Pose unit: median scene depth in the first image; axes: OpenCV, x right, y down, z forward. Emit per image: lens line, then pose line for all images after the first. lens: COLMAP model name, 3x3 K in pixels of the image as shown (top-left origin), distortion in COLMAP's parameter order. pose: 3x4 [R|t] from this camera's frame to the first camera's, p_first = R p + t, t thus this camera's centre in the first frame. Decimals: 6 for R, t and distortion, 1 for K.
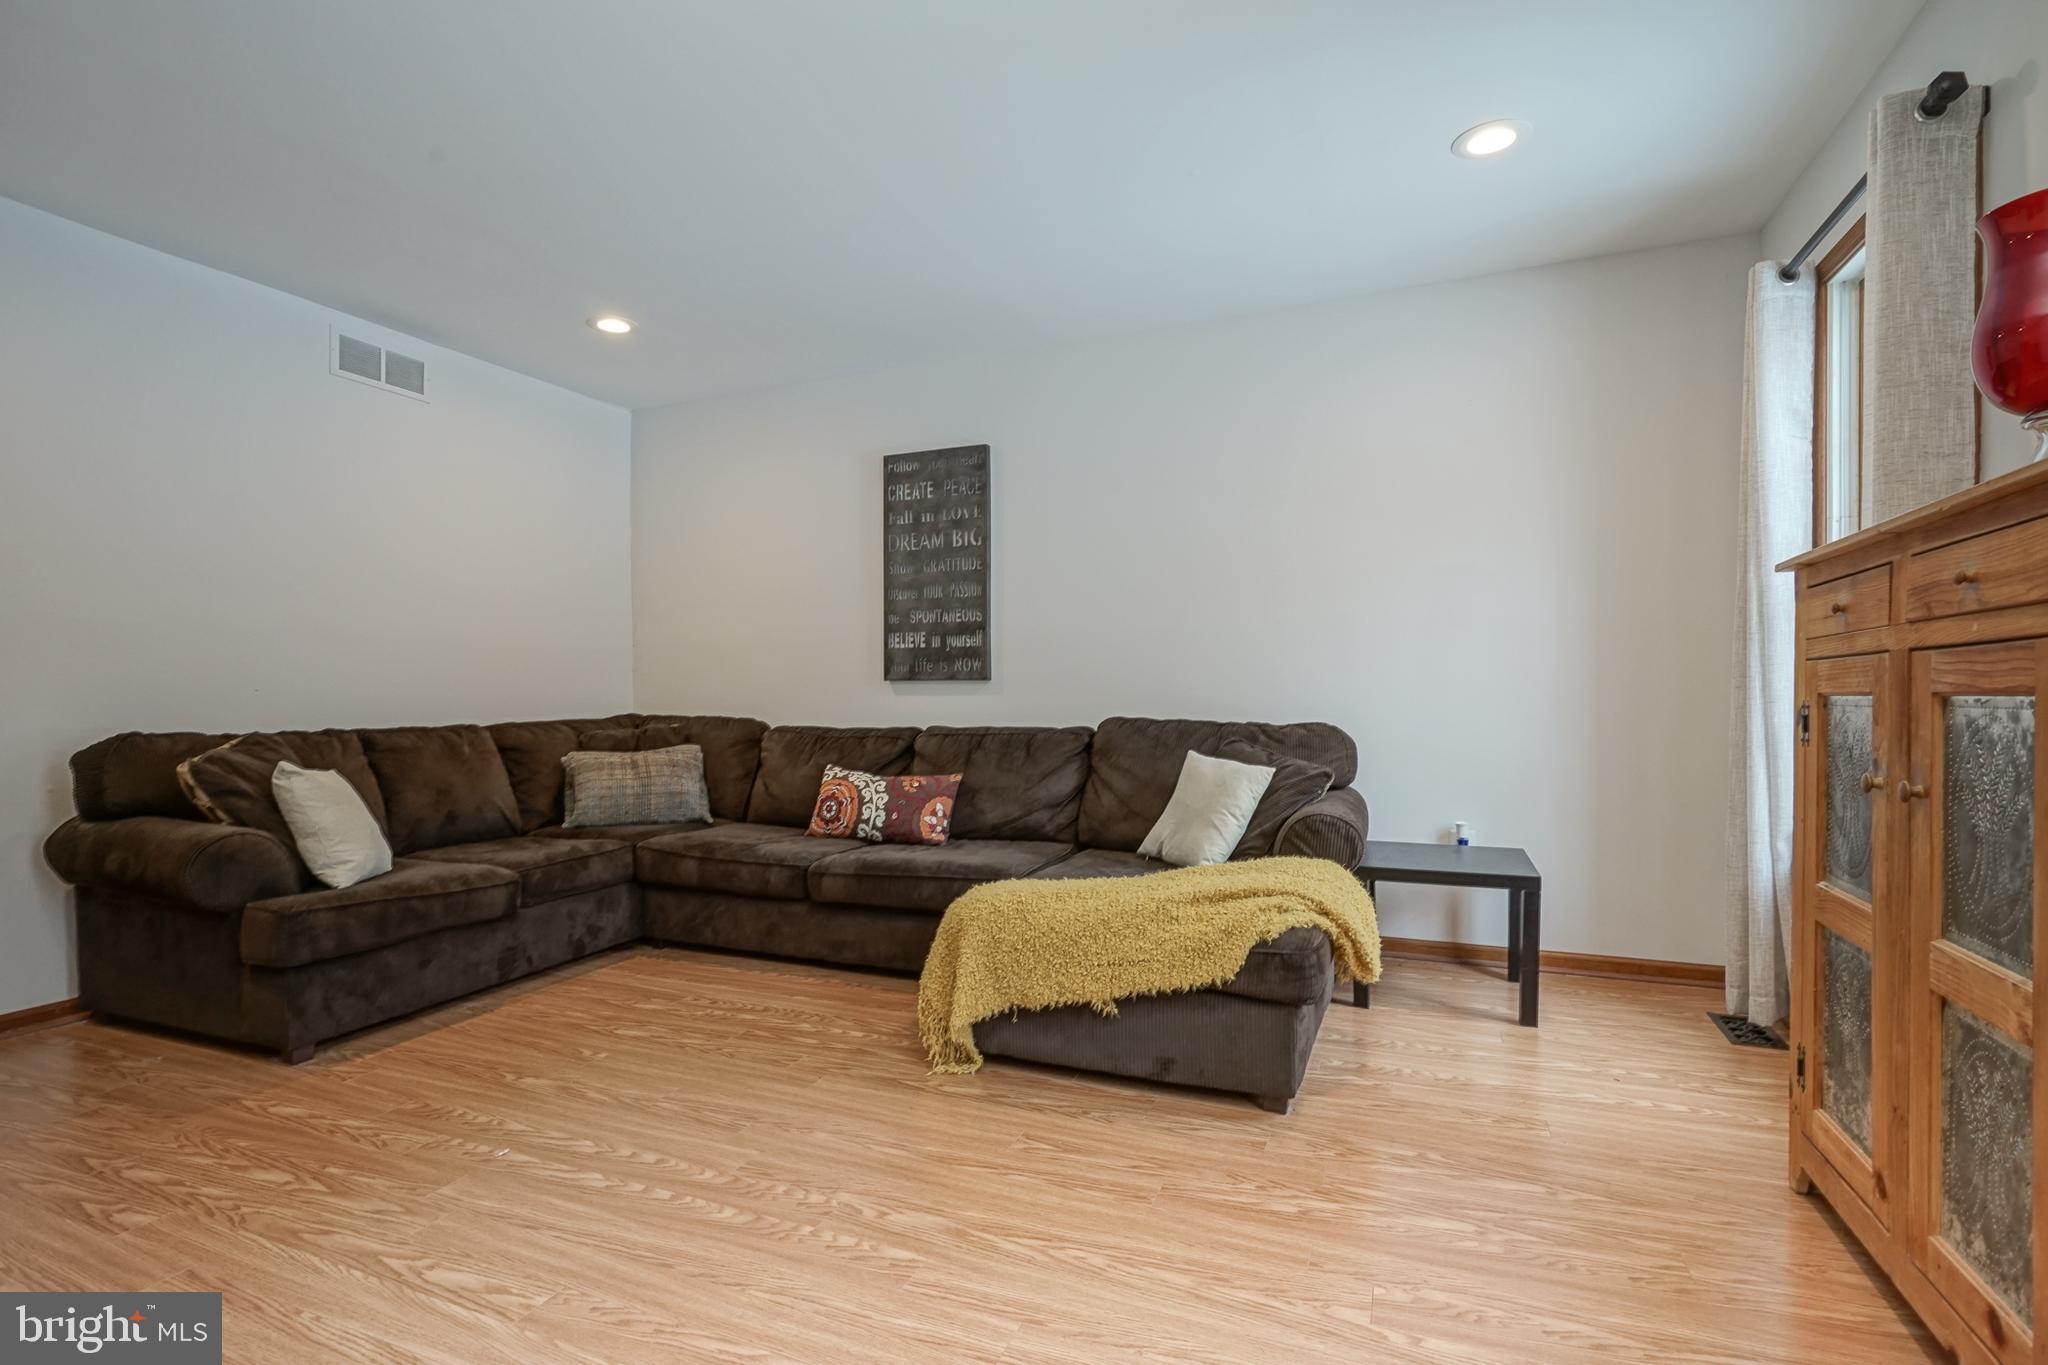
lens RADIAL K [[955.2, 0, 1014.0], [0, 955.2, 706.9], [0, 0, 1]] dist [-0.005433, 0.000274]
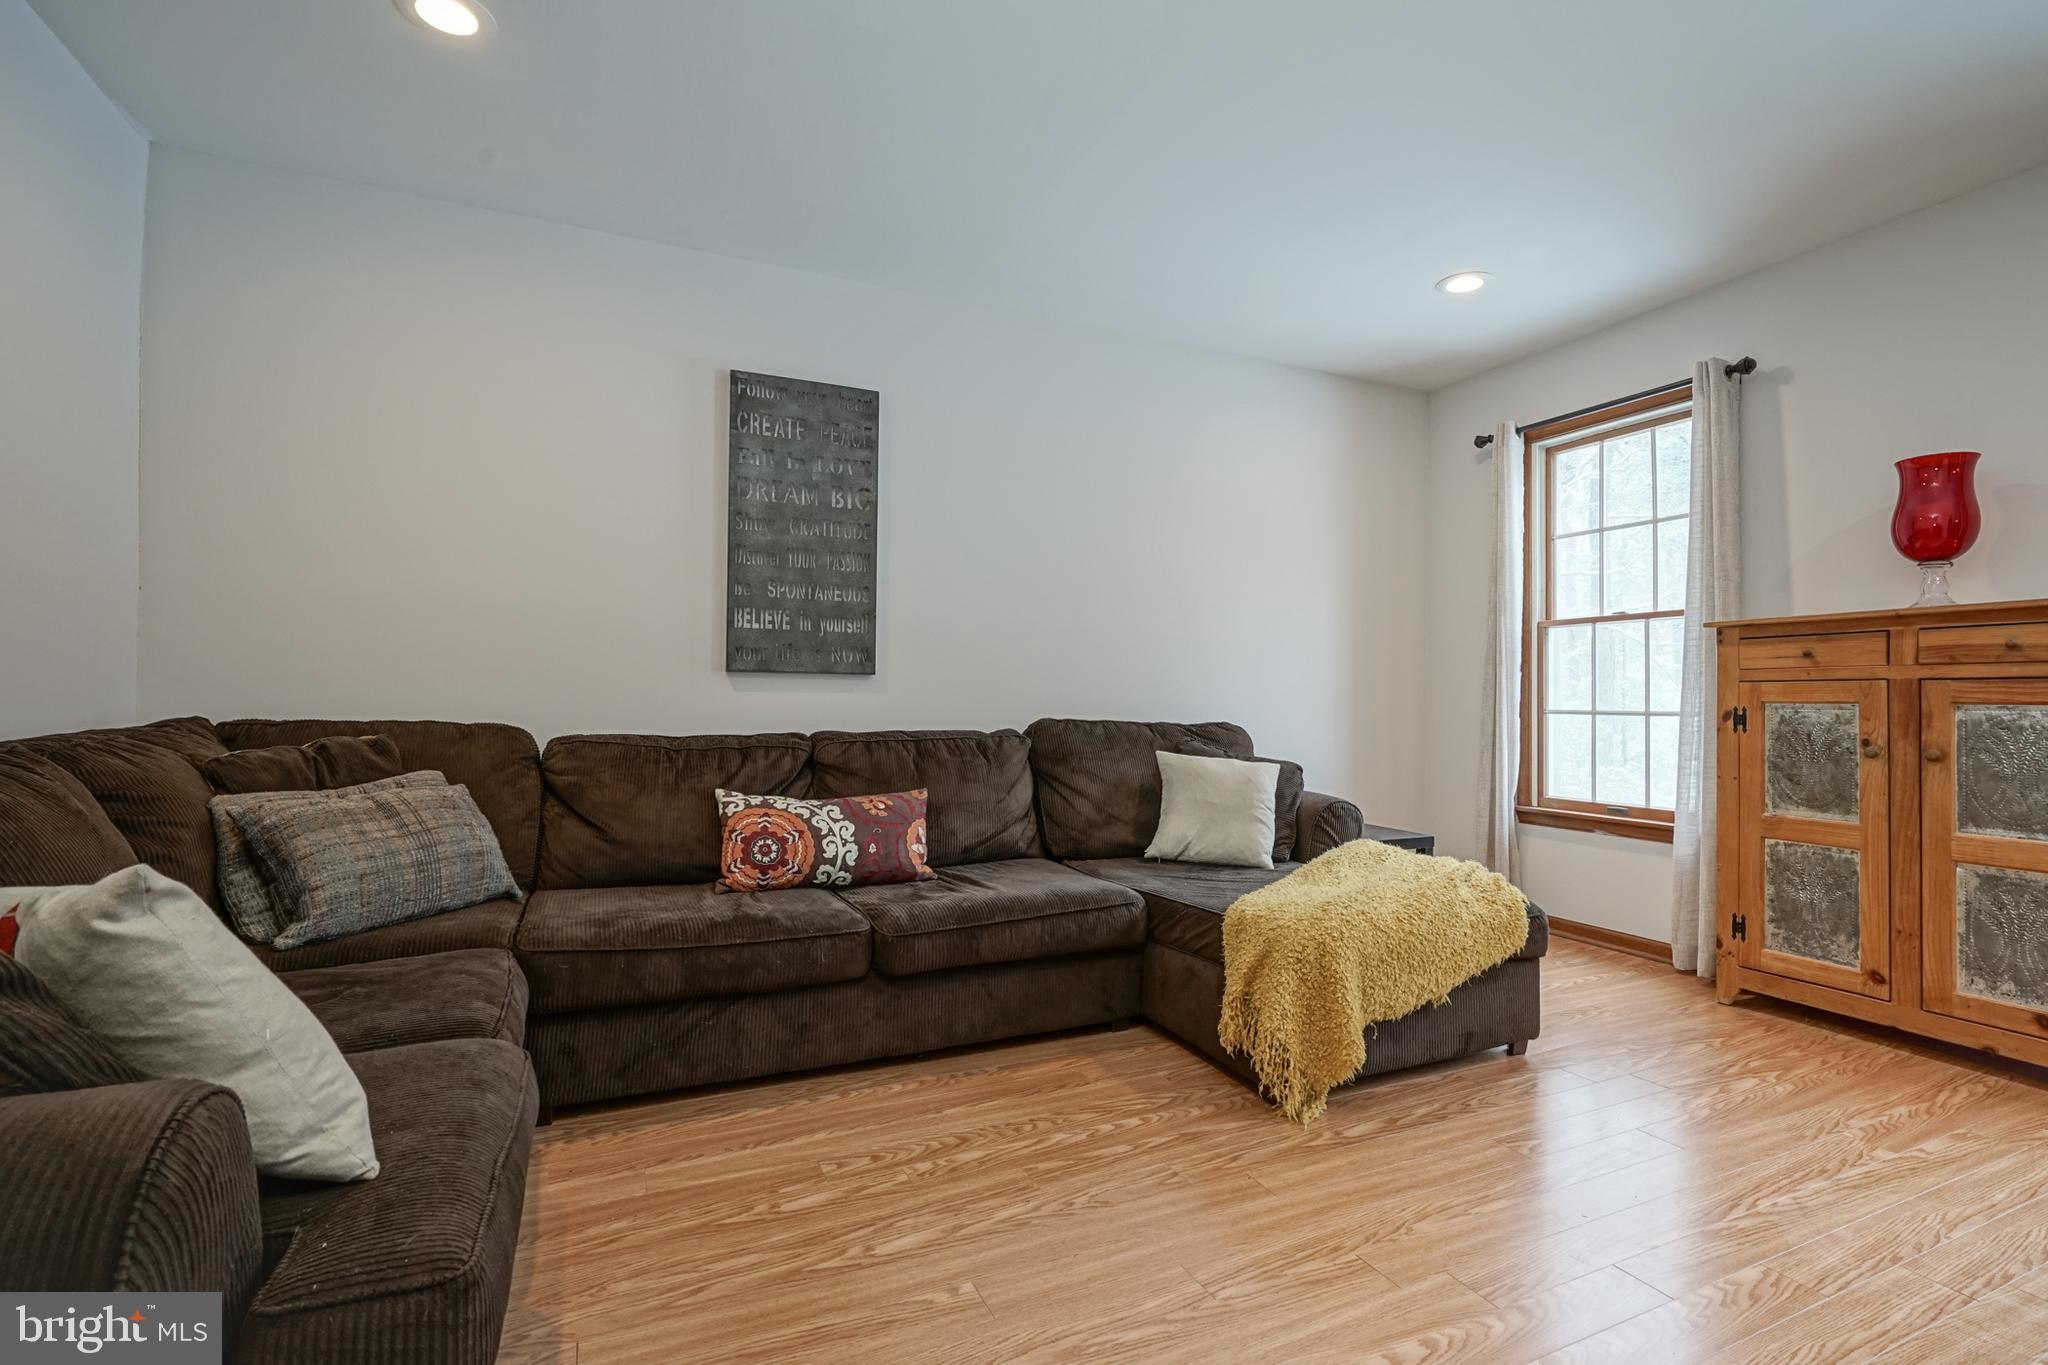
lens RADIAL K [[924.7, 0, 1020.9], [0, 924.7, 677.1], [0, 0, 1]] dist [-0.004055, 0.001285]
pose [[0.675949, 0.026847, 0.736459, -0.672351], [-0.003318, 0.999437, -0.033388, 0.000148], [-0.736941, 0.020124, 0.675658, 0.455982]]
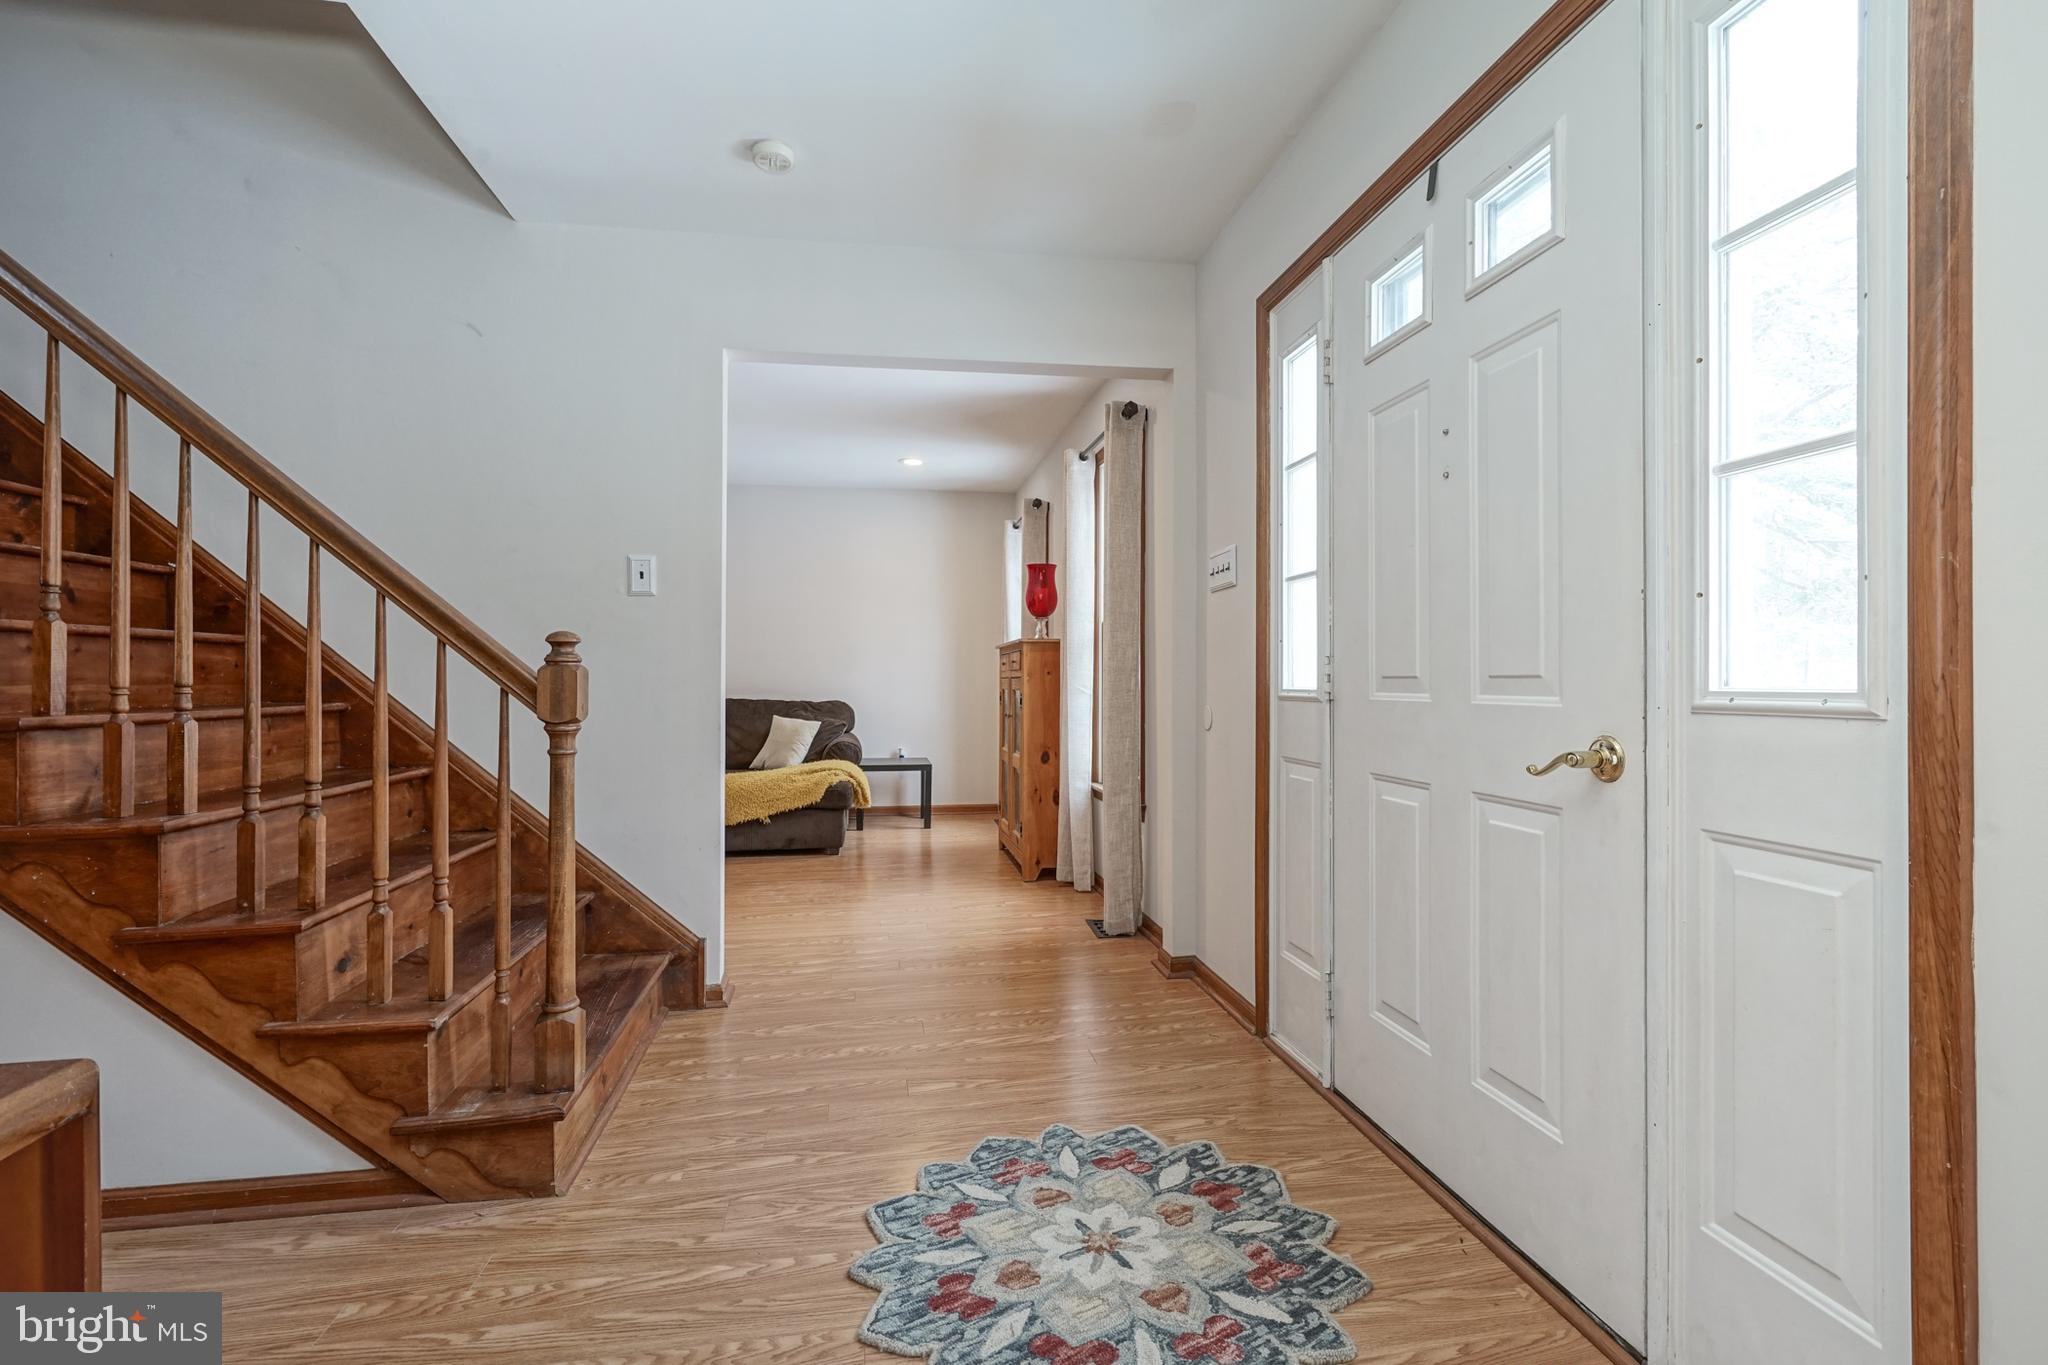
lens RADIAL K [[962.0, 0, 1014.4], [0, 962.0, 670.8], [0, 0, 1]] dist [-0.001805, 0.000489]
pose [[0.848965, 0.005119, 0.528425, -0.451898], [0.001701, 0.999921, -0.012418, -0.020226], [-0.528447, 0.011441, 0.848889, -0.959674]]
